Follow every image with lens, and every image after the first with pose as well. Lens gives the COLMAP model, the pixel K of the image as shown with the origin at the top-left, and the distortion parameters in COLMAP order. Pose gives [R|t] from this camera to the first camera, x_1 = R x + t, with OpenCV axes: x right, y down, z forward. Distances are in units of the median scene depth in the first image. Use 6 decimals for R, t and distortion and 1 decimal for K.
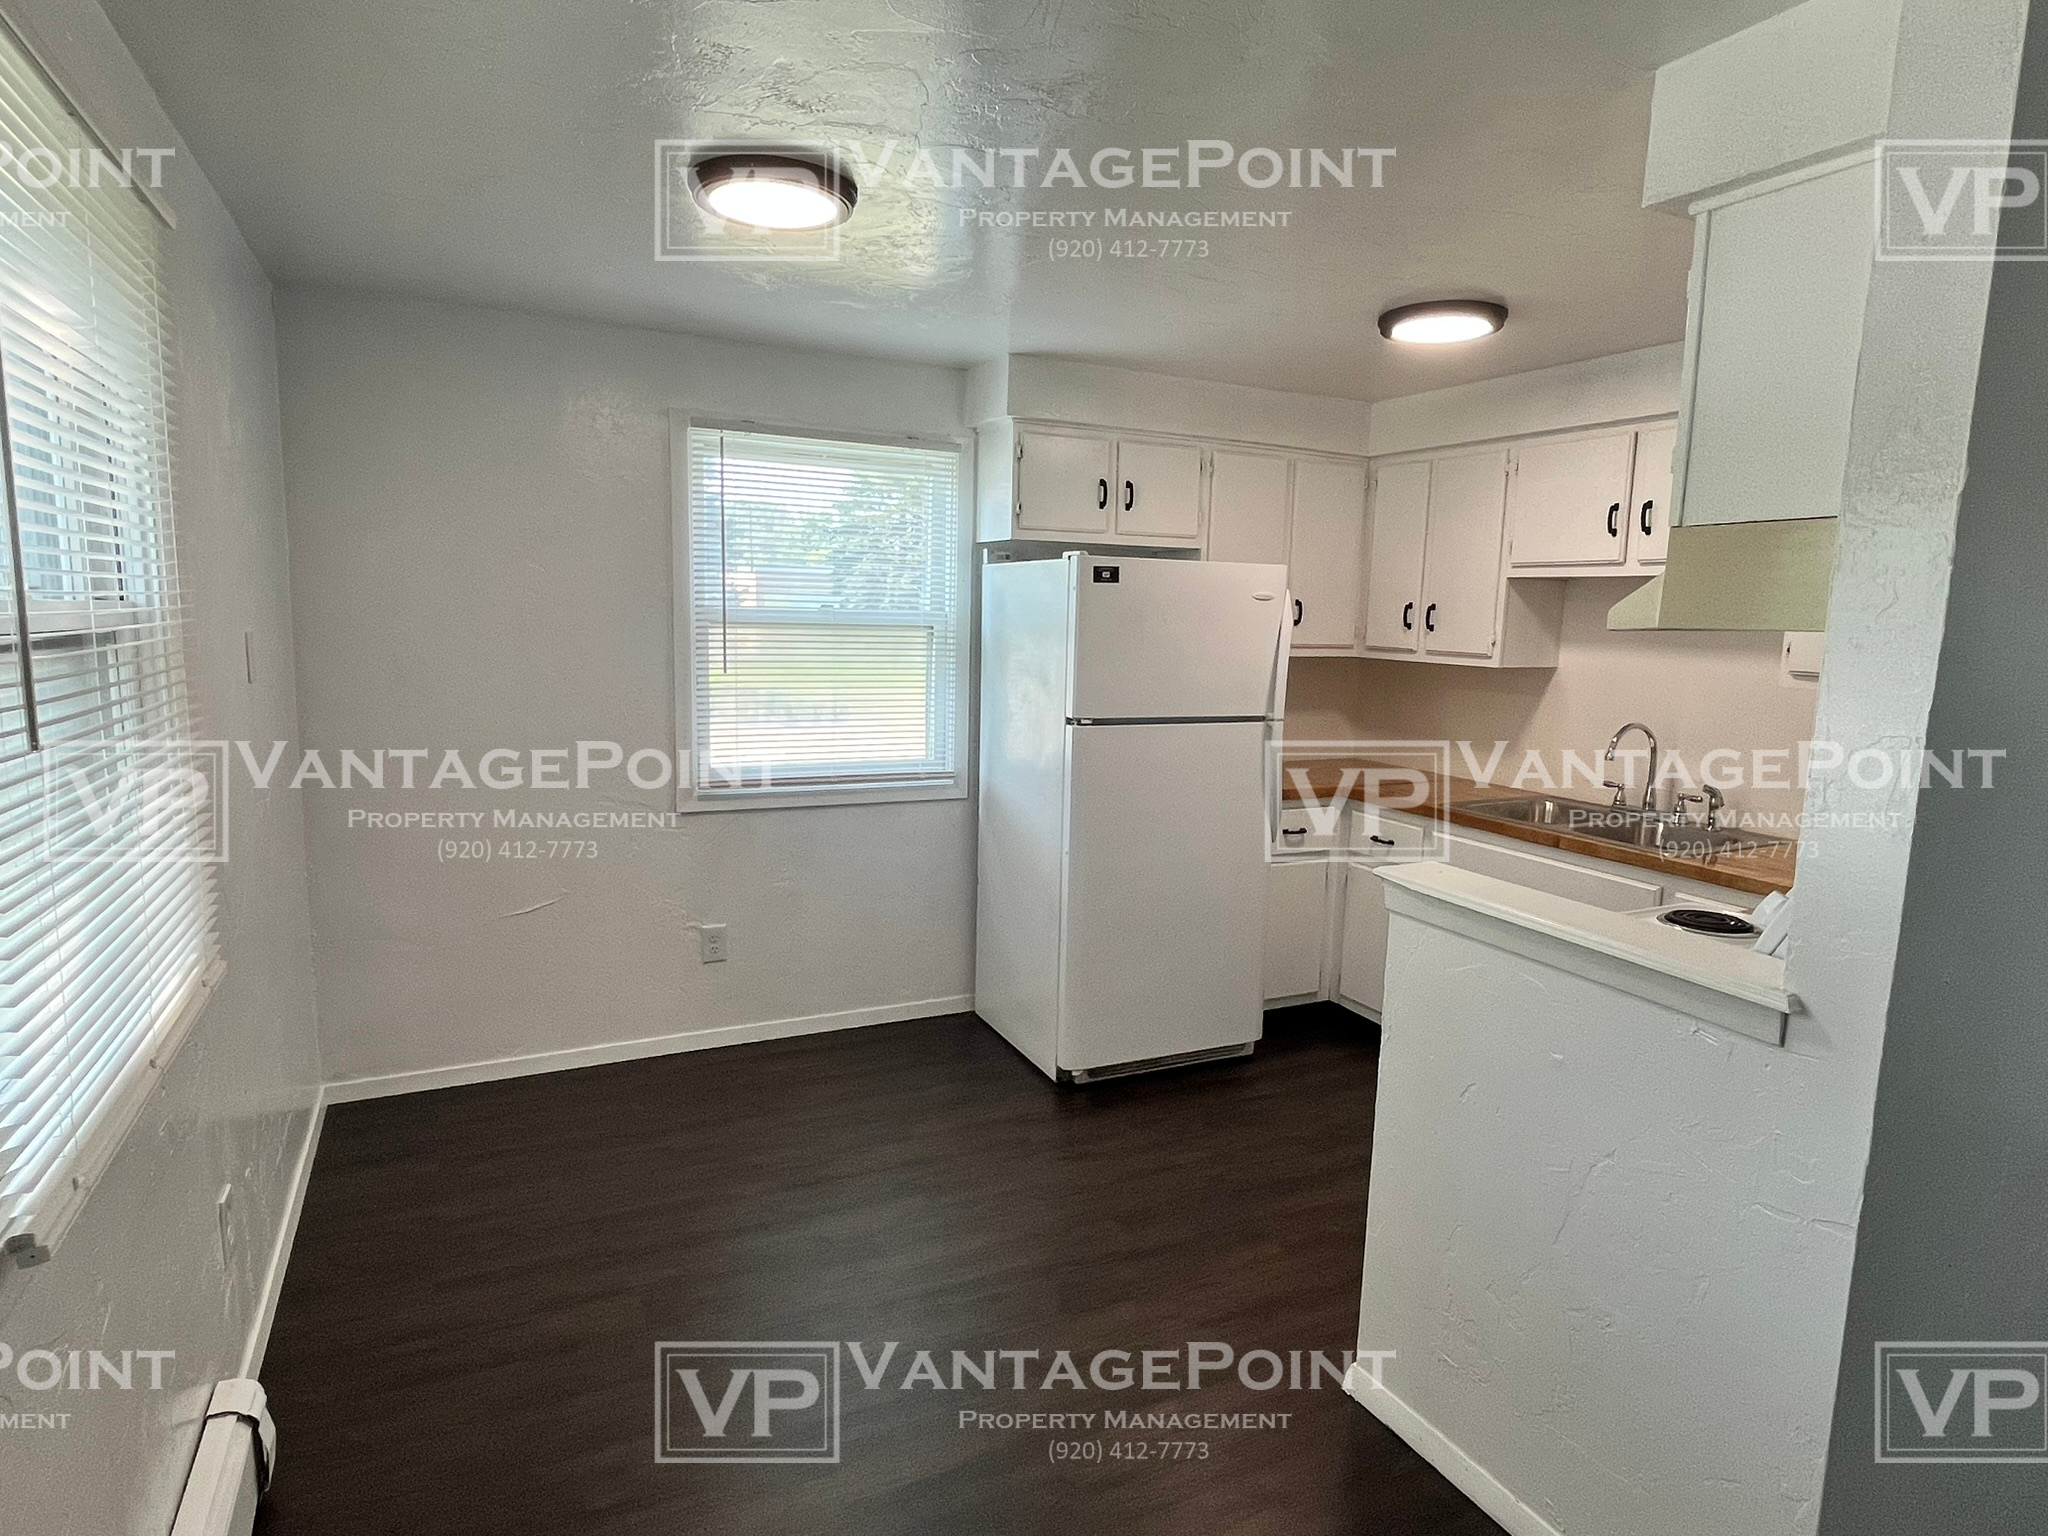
lens RADIAL K [[1138.4, 0, 1024.0], [0, 1138.4, 760.6], [0, 0, 1]] dist [0.001543, -0.000170]
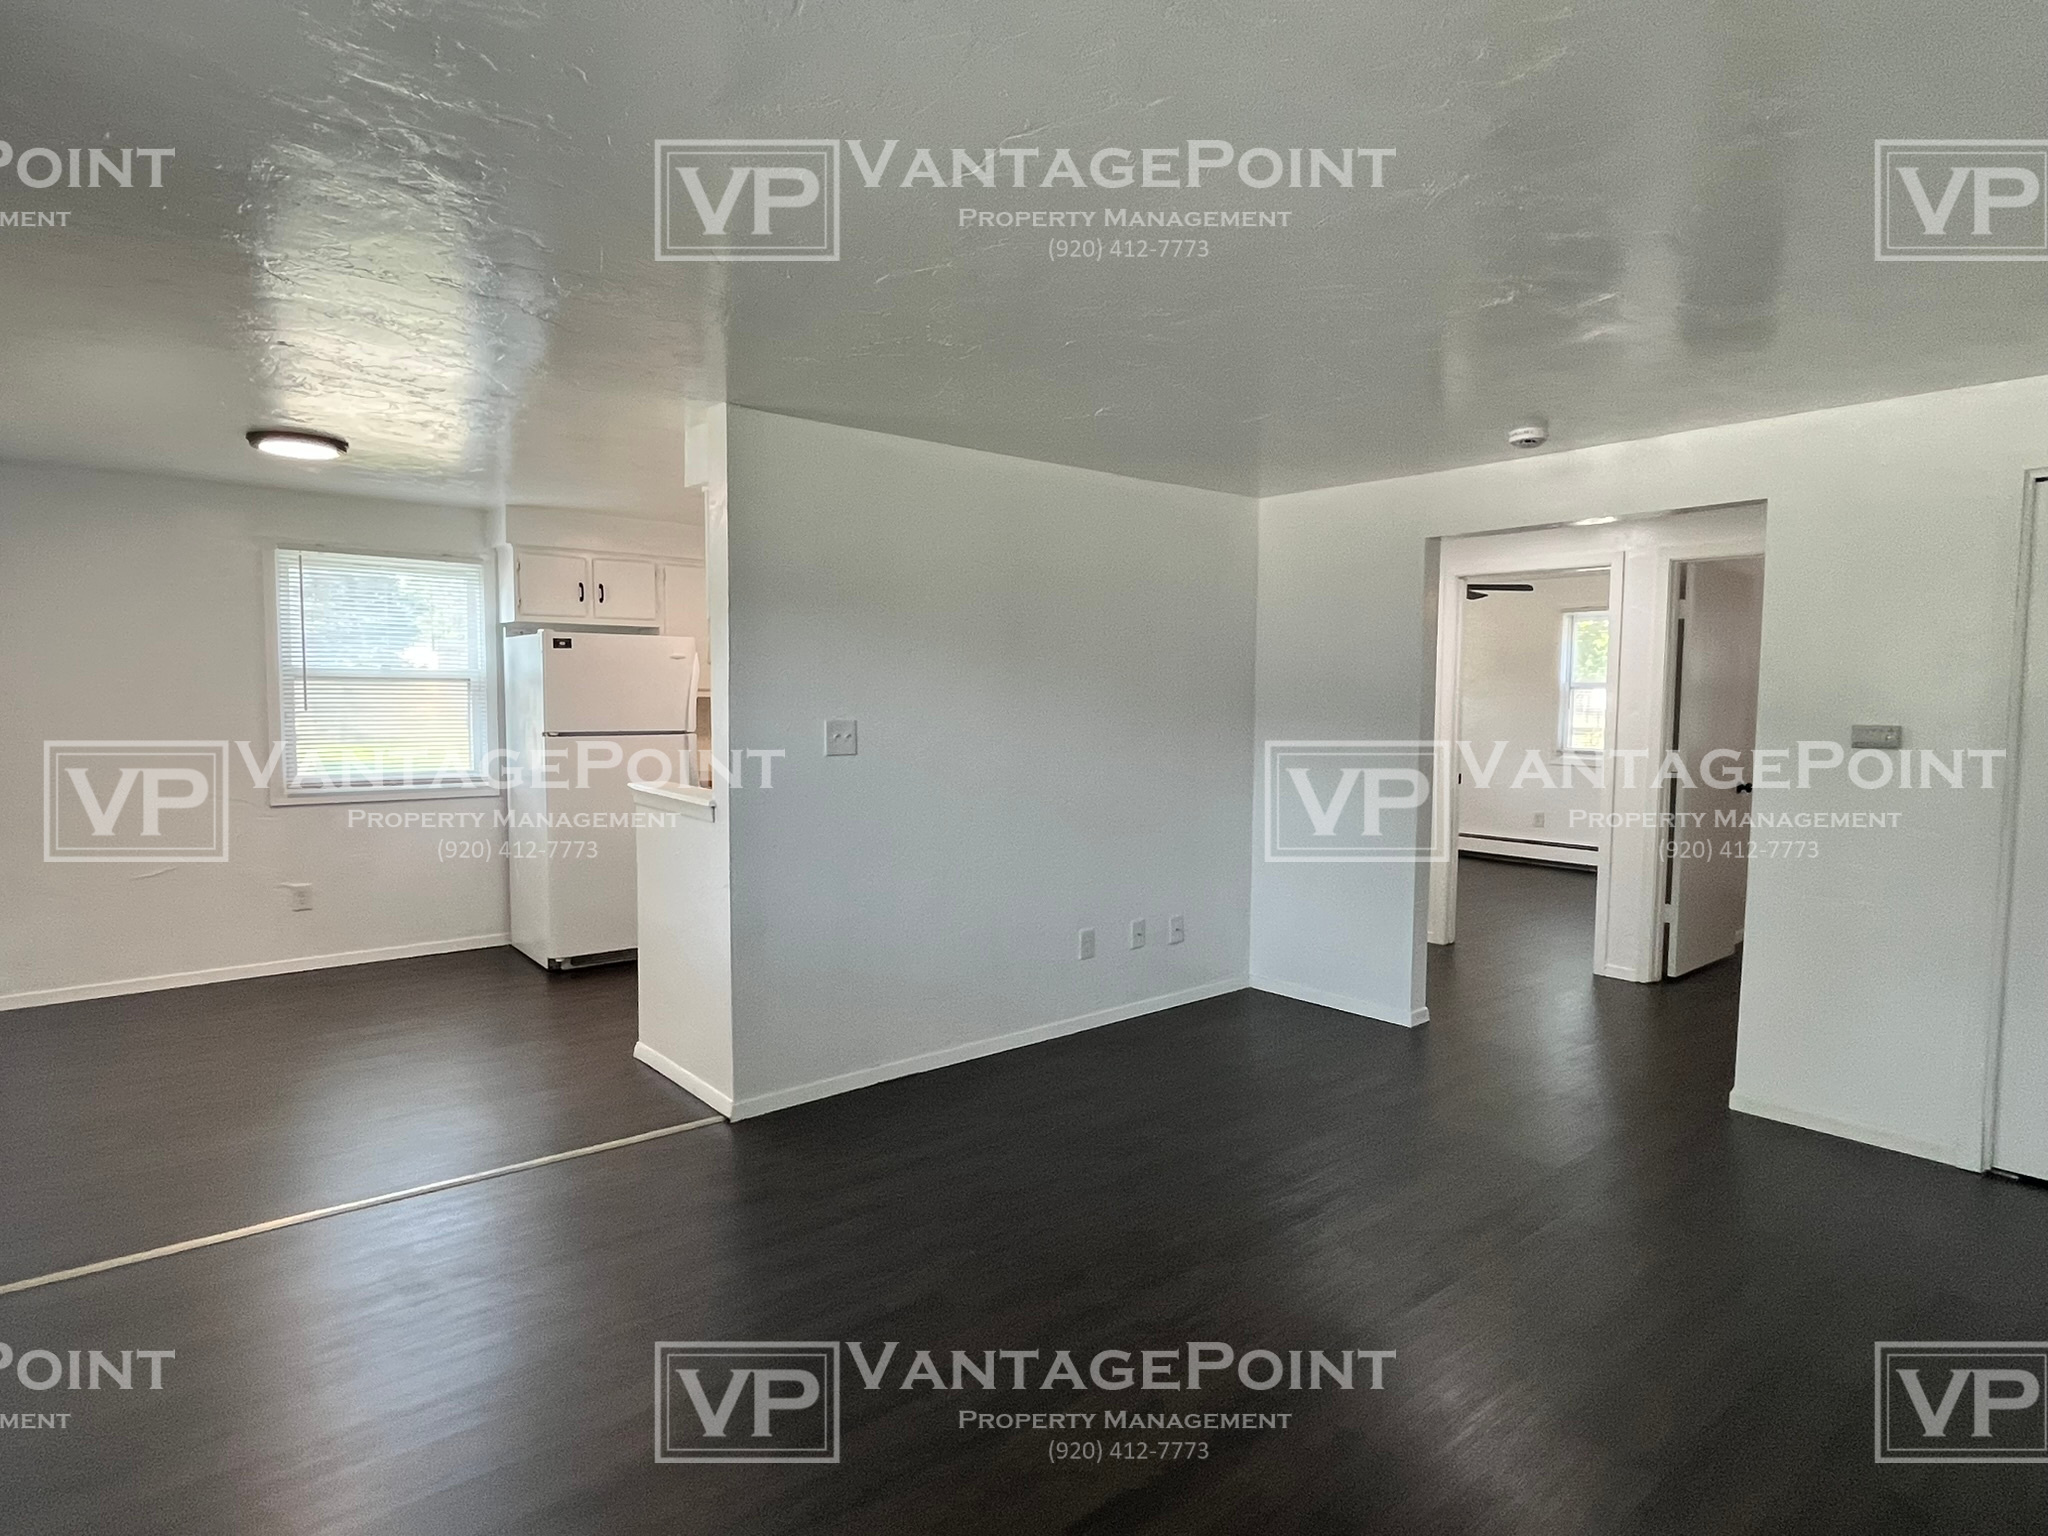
lens RADIAL K [[1138.4, 0, 1026.4], [0, 1138.4, 767.7], [0, 0, 1]] dist [0.001543, -0.000170]
pose [[0.971920, -0.032047, 0.233119, 0.305298], [0.045936, 0.997462, -0.054394, 0.122430], [-0.230785, 0.063575, 0.970926, -0.664717]]
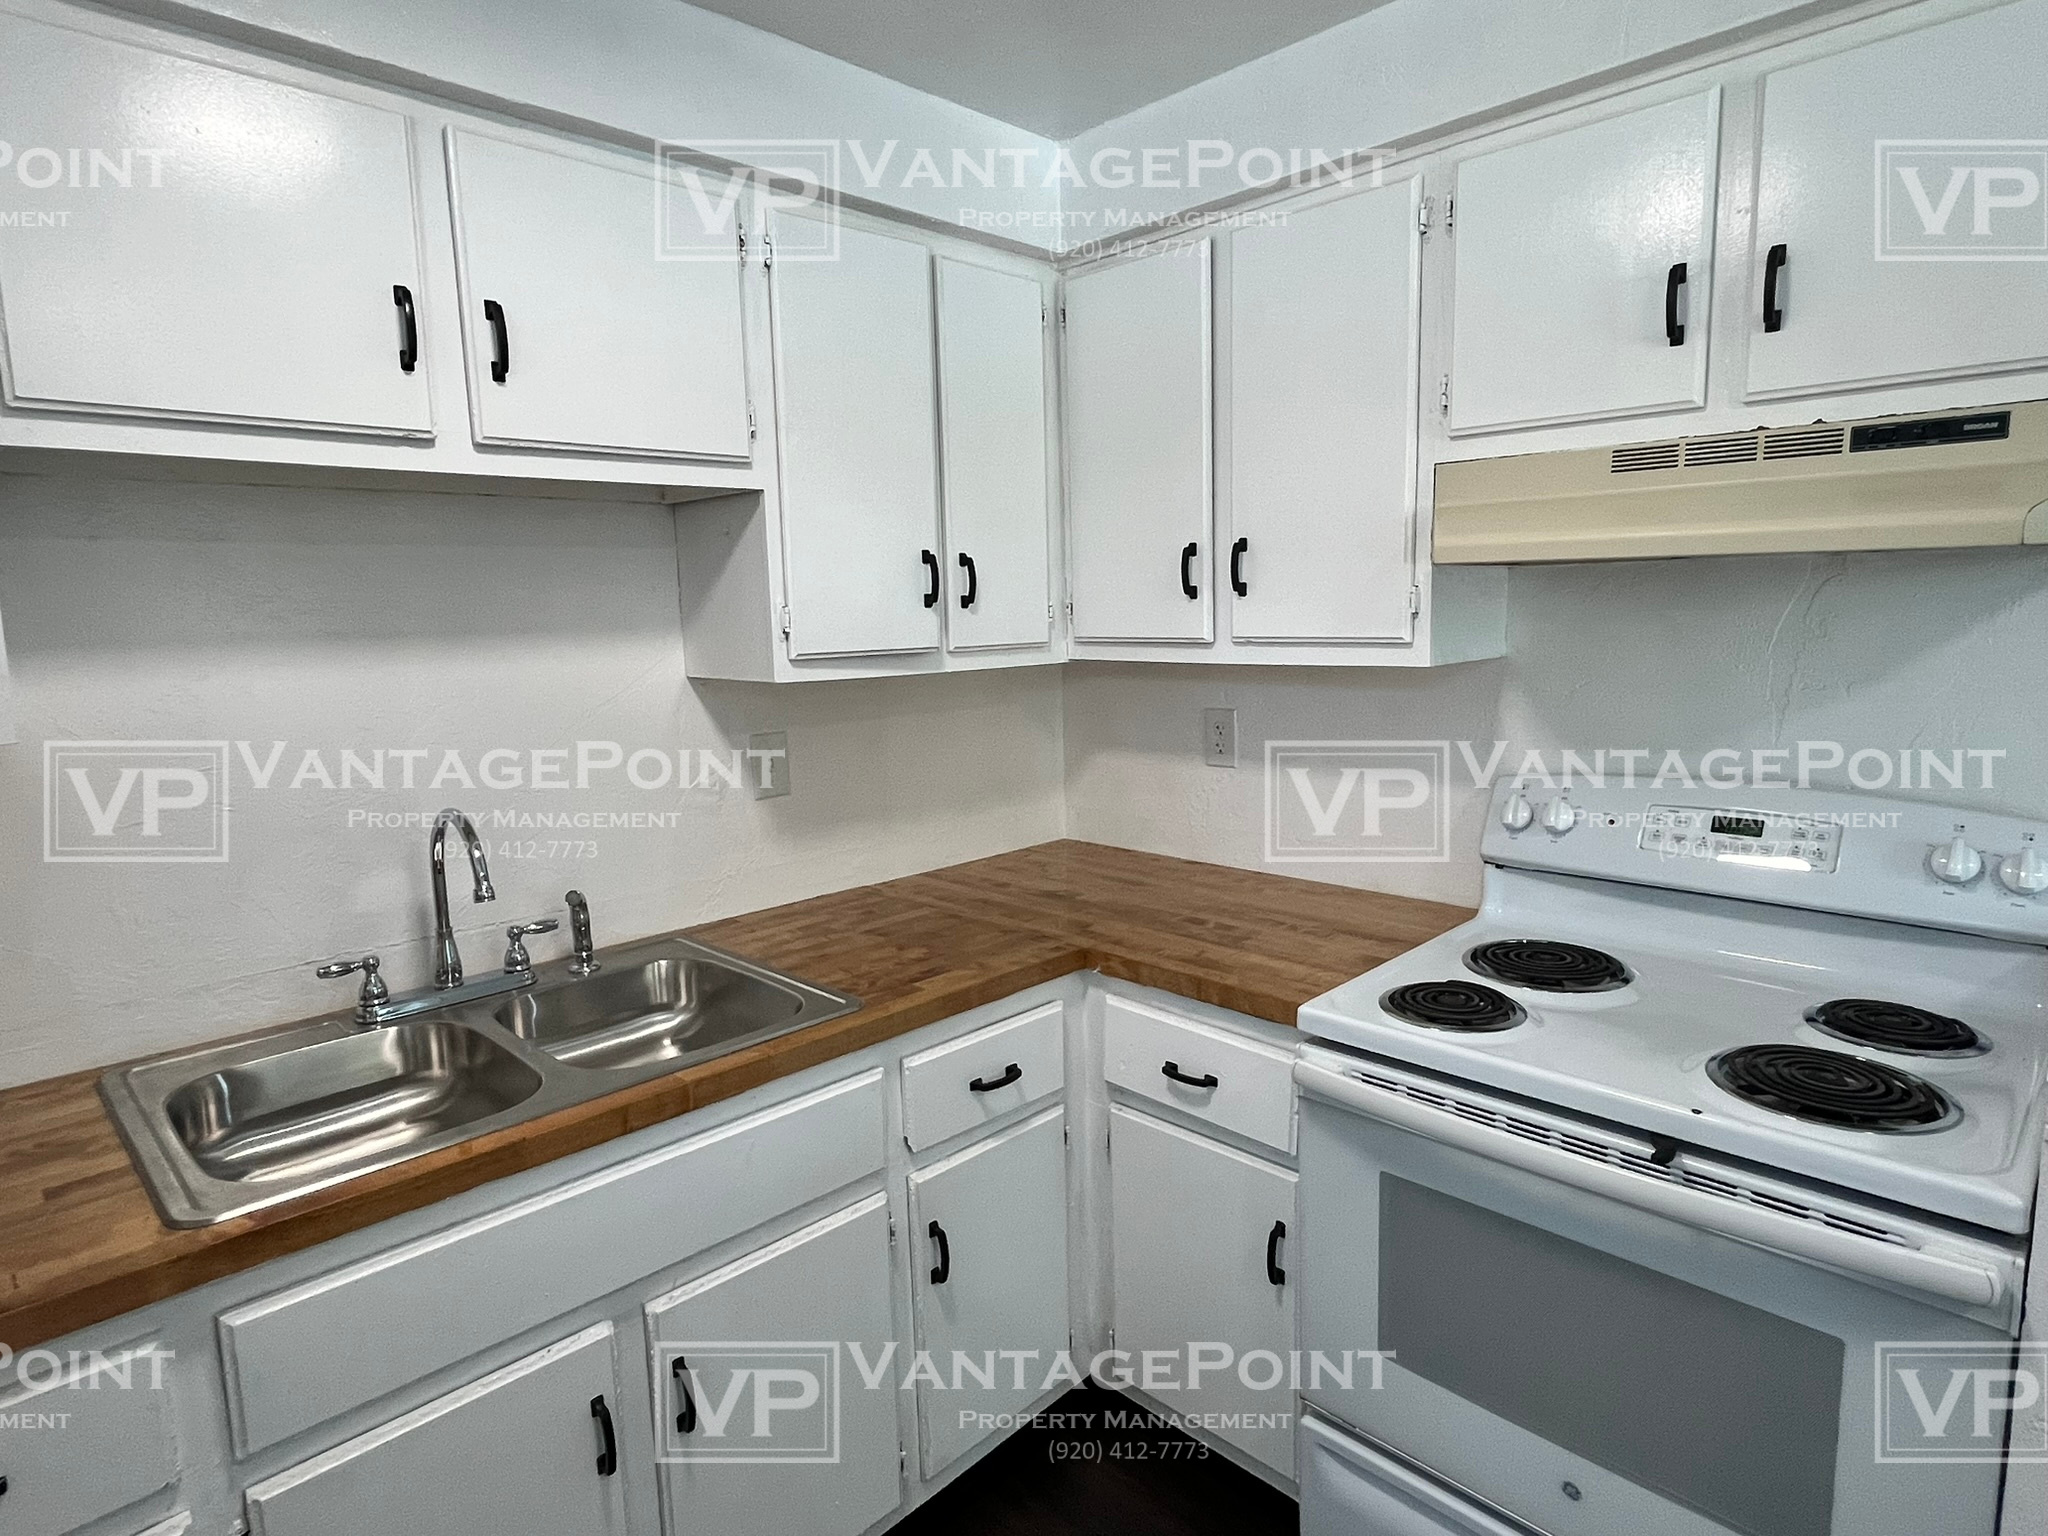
lens RADIAL K [[1138.4, 0, 1024.7], [0, 1138.4, 766.2], [0, 0, 1]] dist [0.001543, -0.000170]
pose [[0.943814, -0.076085, 0.321600, 0.097322], [0.077873, 0.996936, 0.007320, -0.044201], [-0.321172, 0.018135, 0.946847, 0.475950]]
